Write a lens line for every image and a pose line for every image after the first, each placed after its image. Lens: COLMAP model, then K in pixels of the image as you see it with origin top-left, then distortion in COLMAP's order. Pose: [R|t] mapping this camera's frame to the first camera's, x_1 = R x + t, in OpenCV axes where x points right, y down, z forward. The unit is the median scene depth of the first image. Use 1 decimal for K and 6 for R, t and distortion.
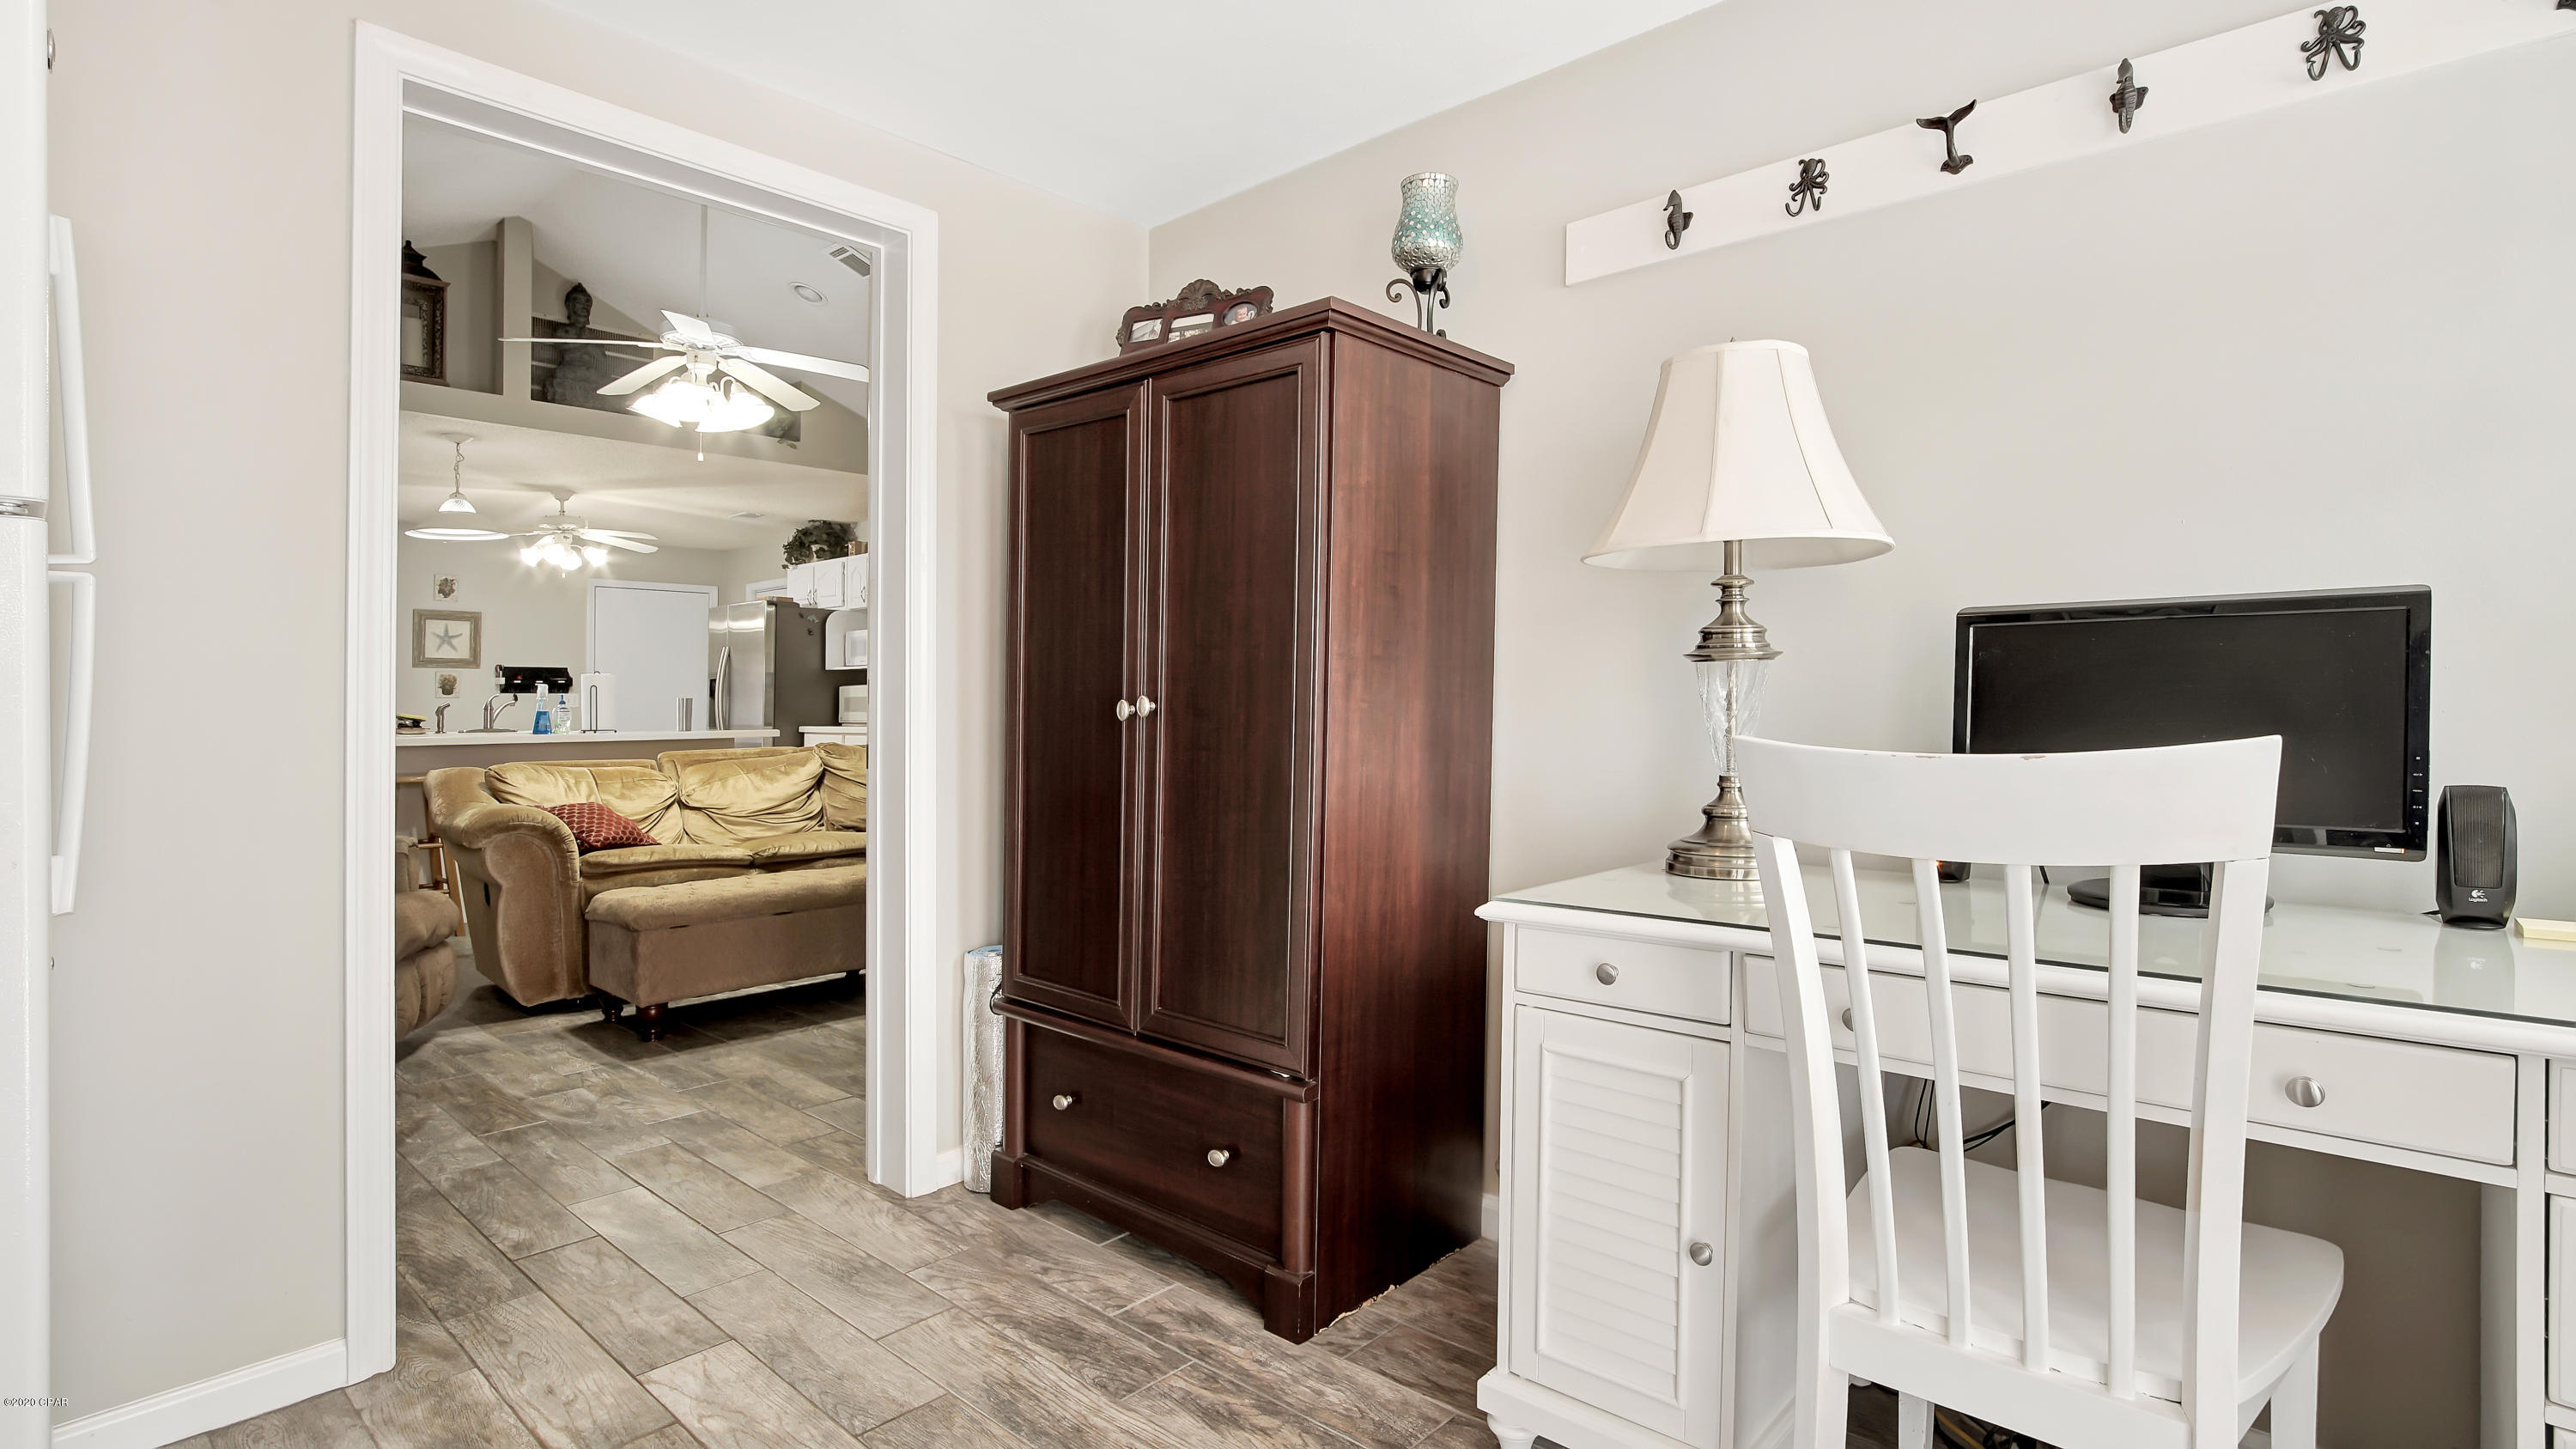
lens RADIAL K [[1237.5, 0, 1289.2], [0, 1237.5, 680.0], [0, 0, 1]] dist [0.000086, 0.000054]
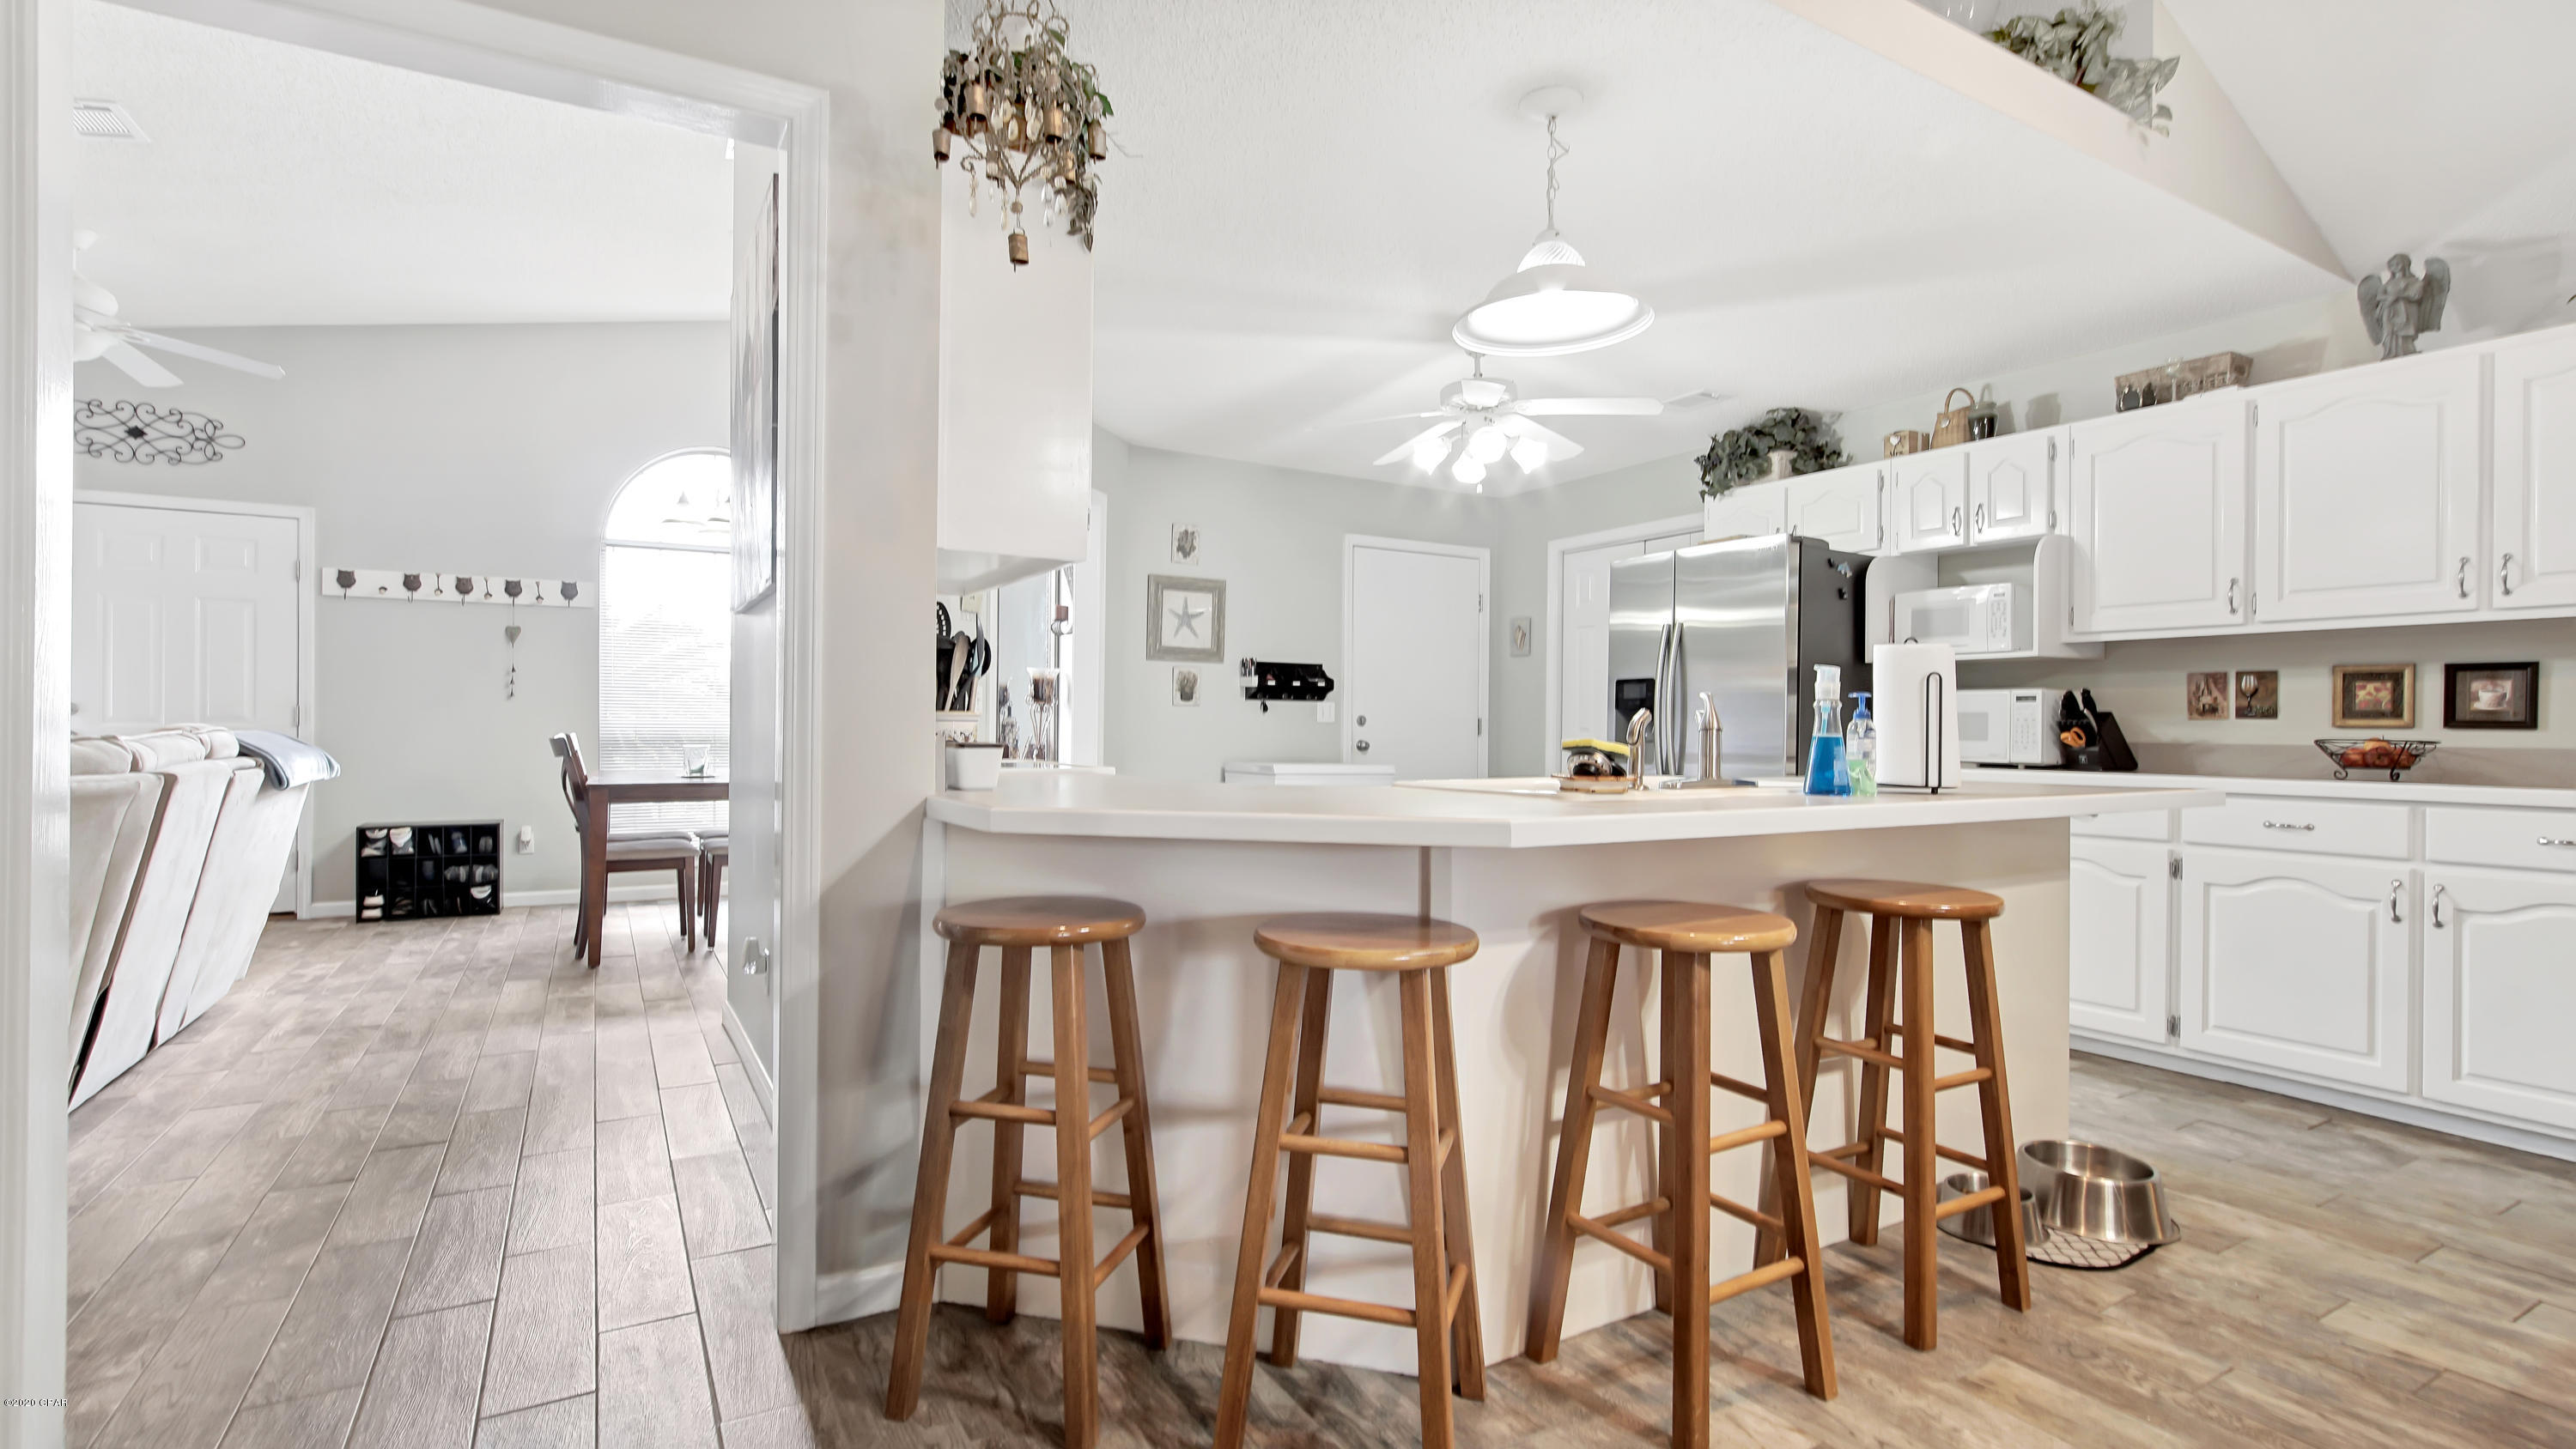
lens RADIAL K [[1190.8, 0, 1294.4], [0, 1190.8, 724.1], [0, 0, 1]] dist [-0.013571, -0.000116]
pose [[0.956646, 0.015553, -0.290838, -0.648366], [-0.009416, 0.999703, 0.022489, 0.013811], [0.291101, -0.018775, 0.956508, 0.585875]]
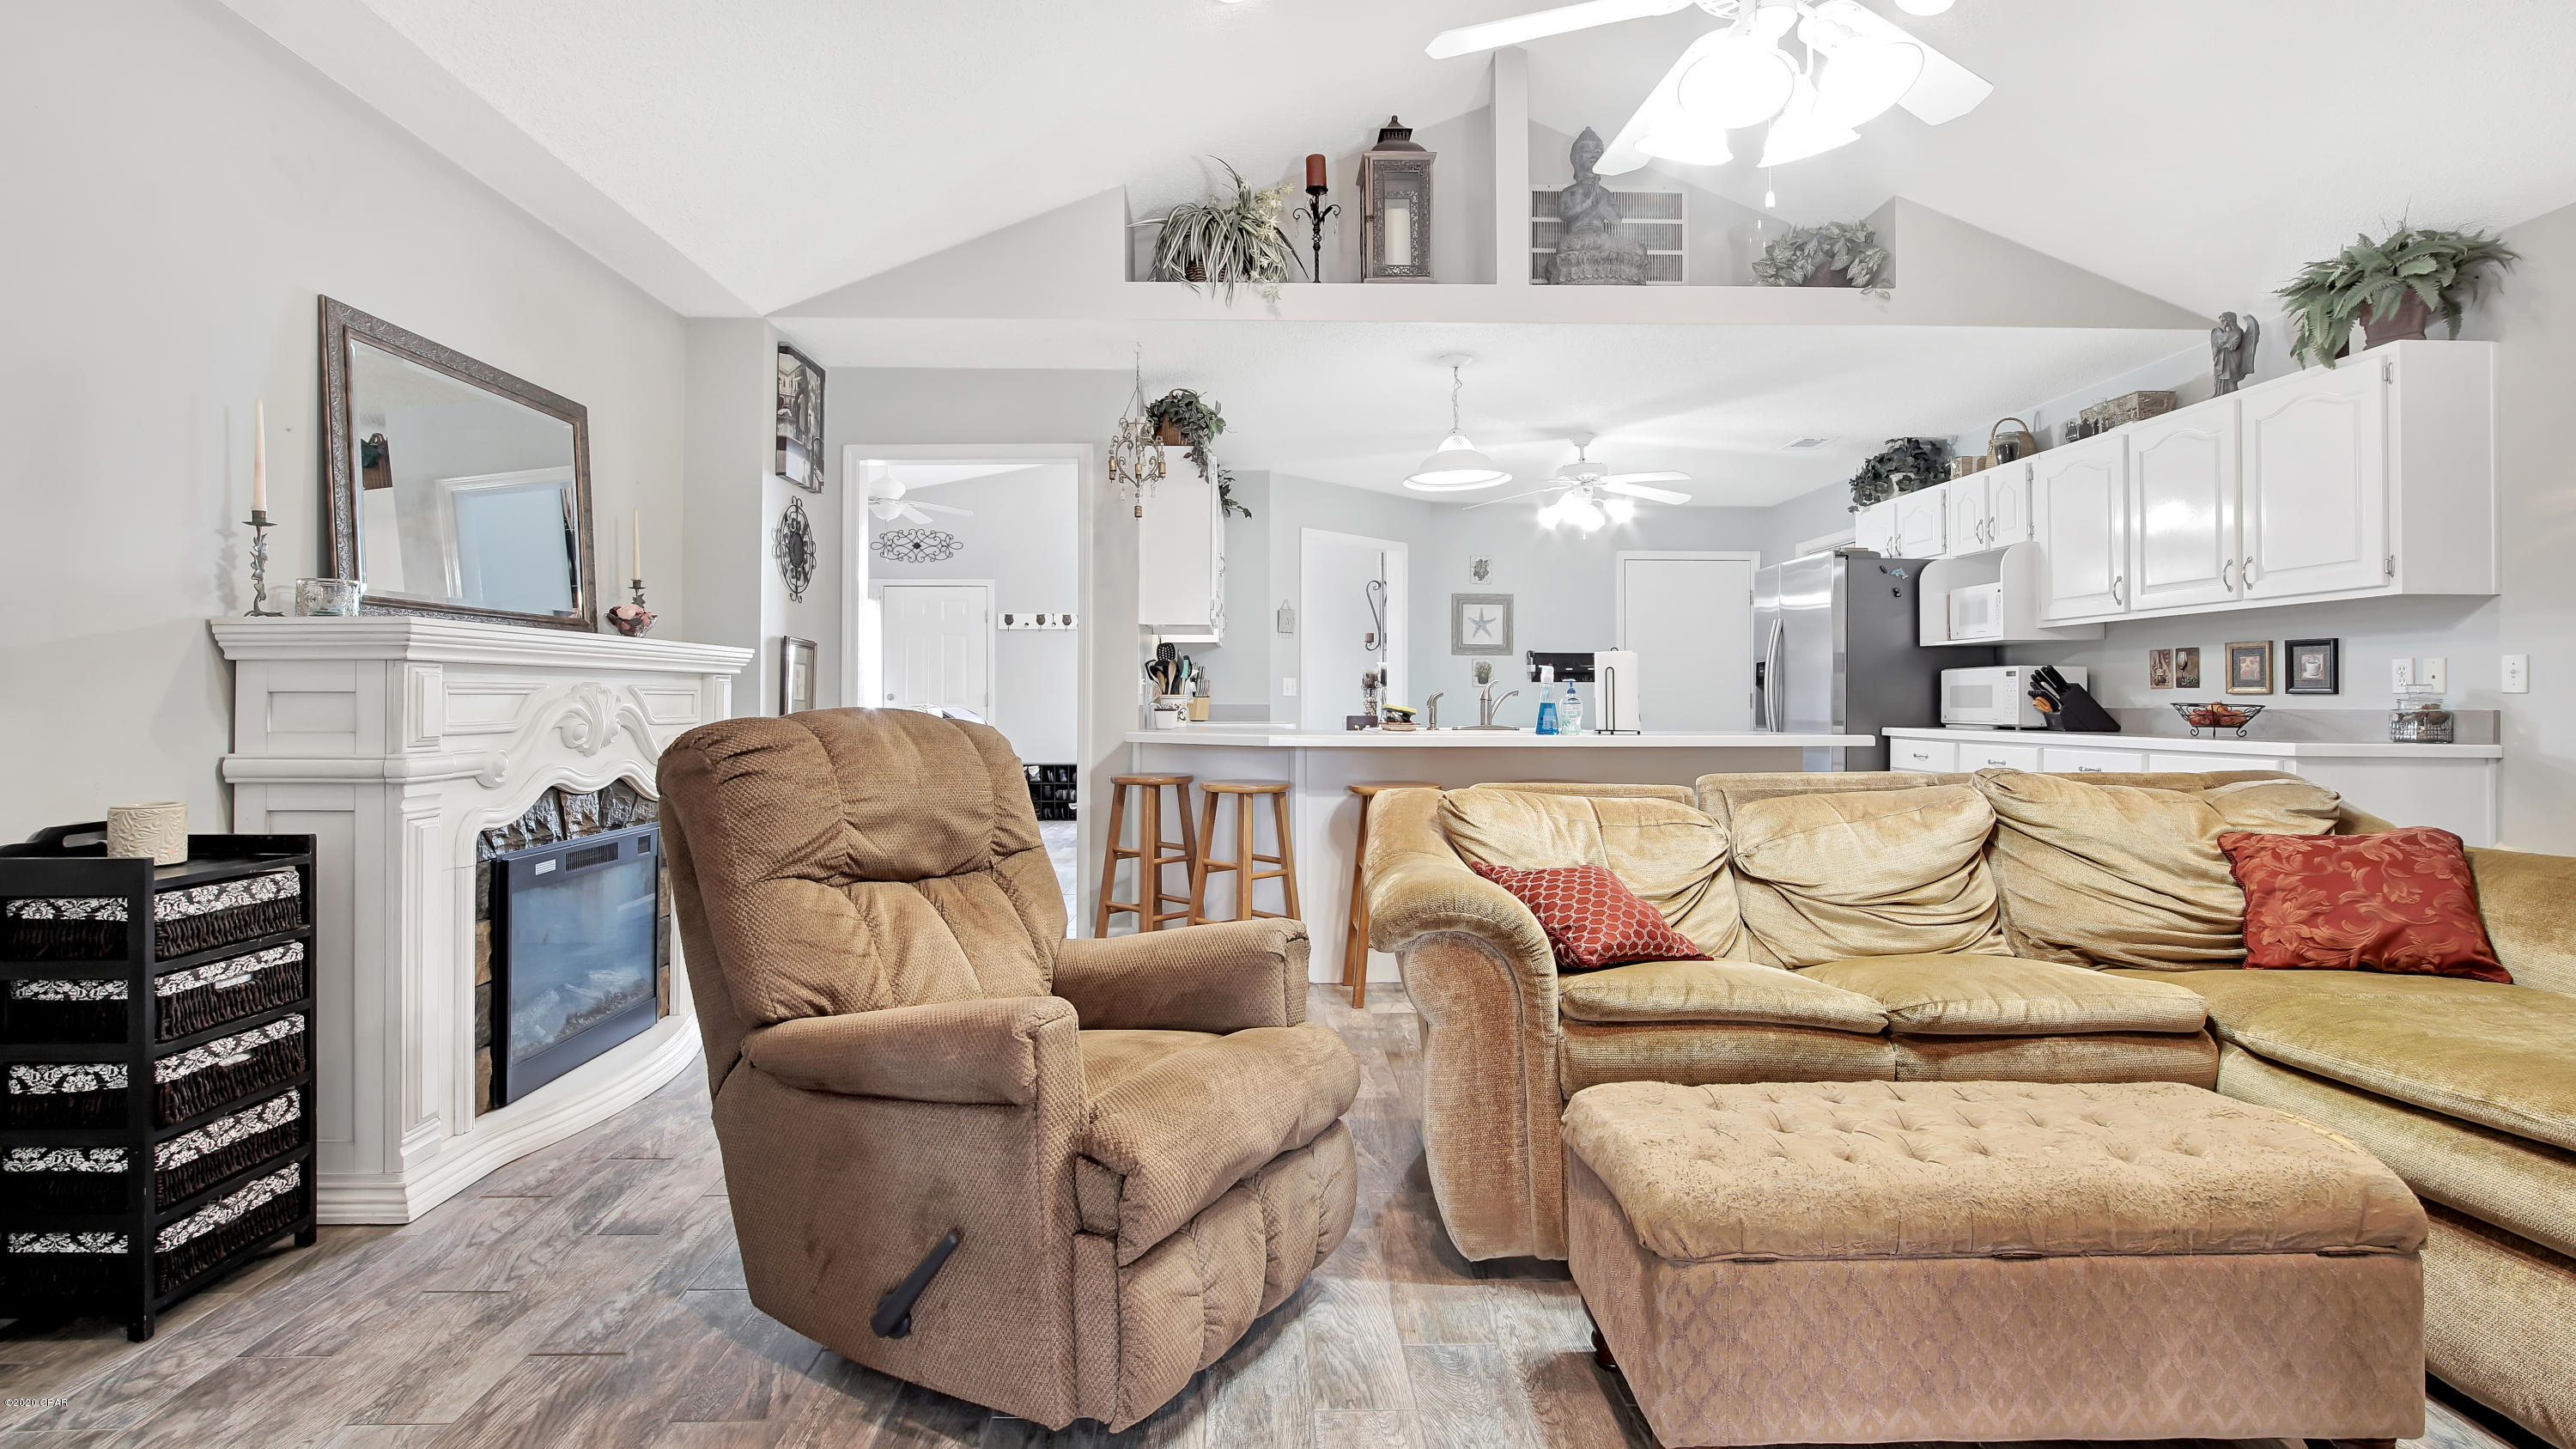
lens RADIAL K [[1206.6, 0, 1283.5], [0, 1206.6, 656.7], [0, 0, 1]] dist [-0.024983, -0.000044]
pose [[0.696129, -0.018180, -0.717687, -0.198125], [0.008271, 0.999816, -0.017304, 0.008796], [0.717869, 0.006110, 0.696151, 0.387653]]
